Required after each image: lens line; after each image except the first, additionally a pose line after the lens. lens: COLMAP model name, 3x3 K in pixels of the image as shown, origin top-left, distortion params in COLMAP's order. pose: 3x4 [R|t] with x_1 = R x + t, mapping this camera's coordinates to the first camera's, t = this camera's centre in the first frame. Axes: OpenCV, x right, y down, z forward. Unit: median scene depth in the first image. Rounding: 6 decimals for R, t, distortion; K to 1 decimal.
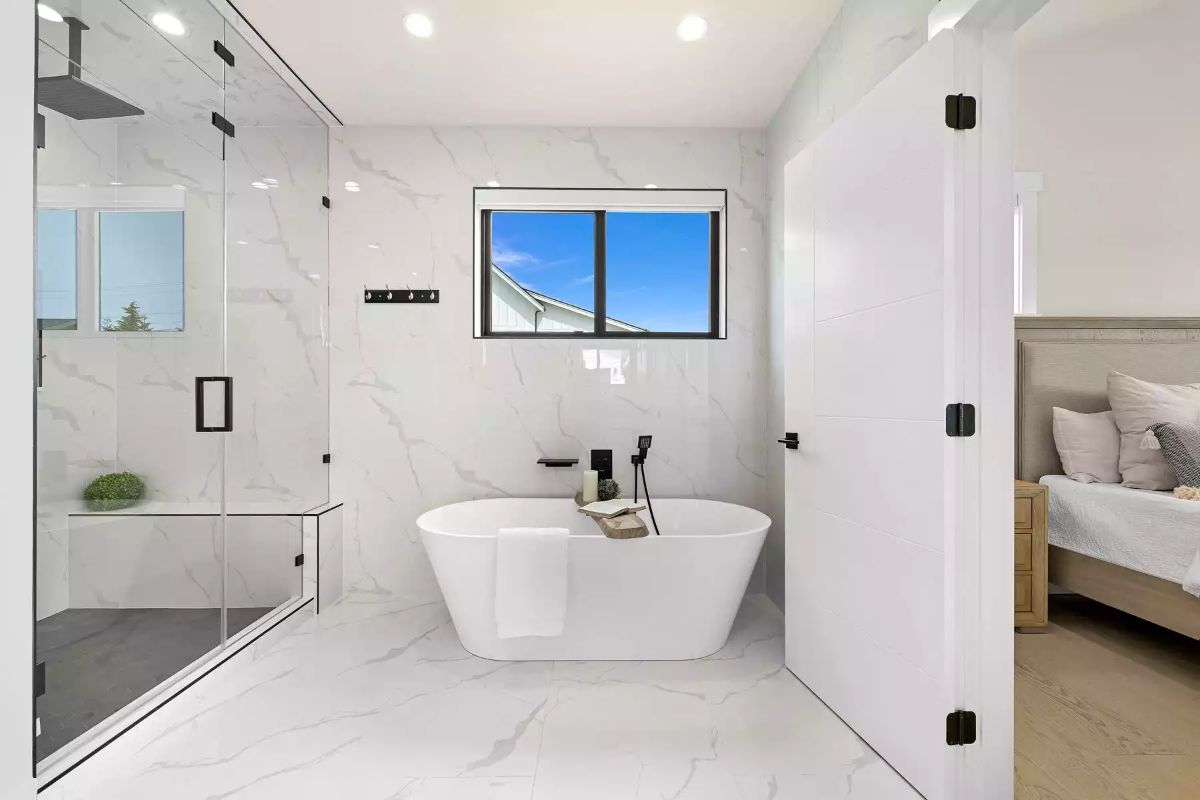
lens RADIAL K [[484.5, 0, 601.0], [0, 484.5, 403.4], [0, 0, 1]] dist [-0.000622, -0.000100]
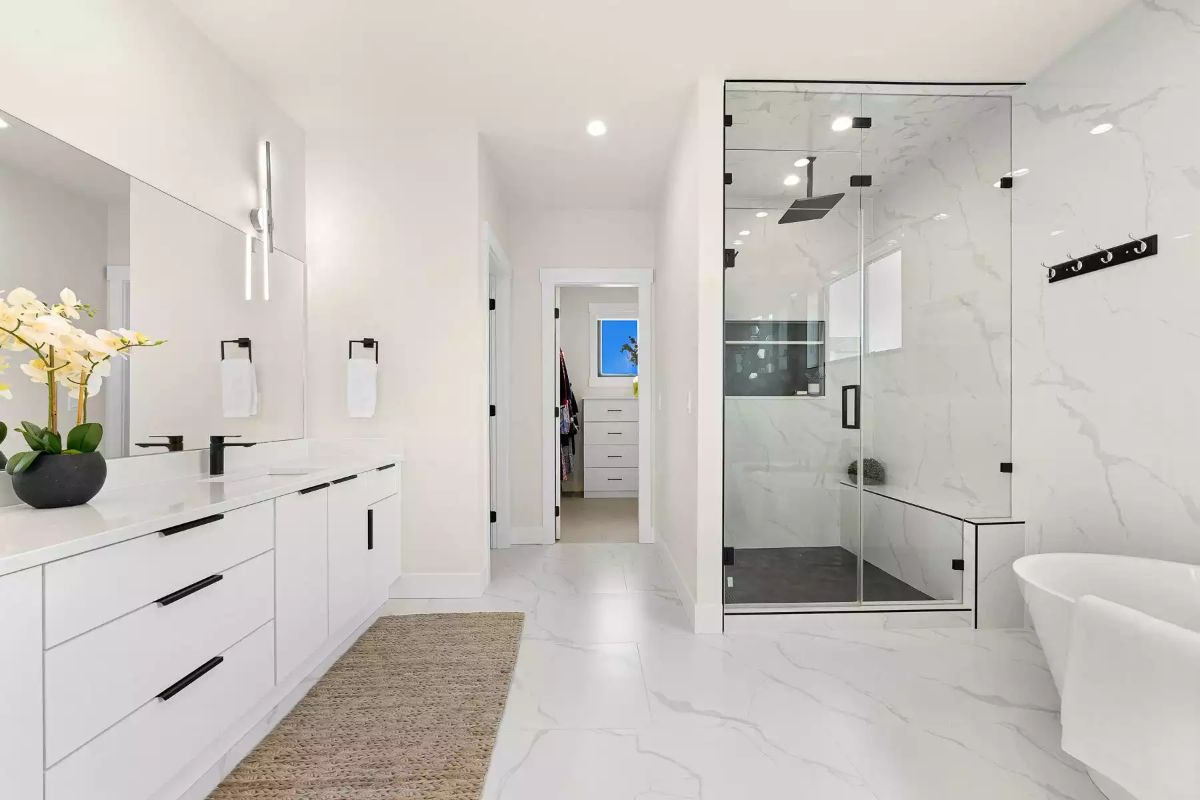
lens RADIAL K [[479.5, 0, 600.7], [0, 479.5, 407.7], [0, 0, 1]] dist [0.000392, 0.000209]
pose [[0.004598, 0.000288, -0.999989, 0.340251], [0.002332, 0.999997, 0.000298, 0.000637], [0.999987, -0.002334, 0.004597, 0.253266]]
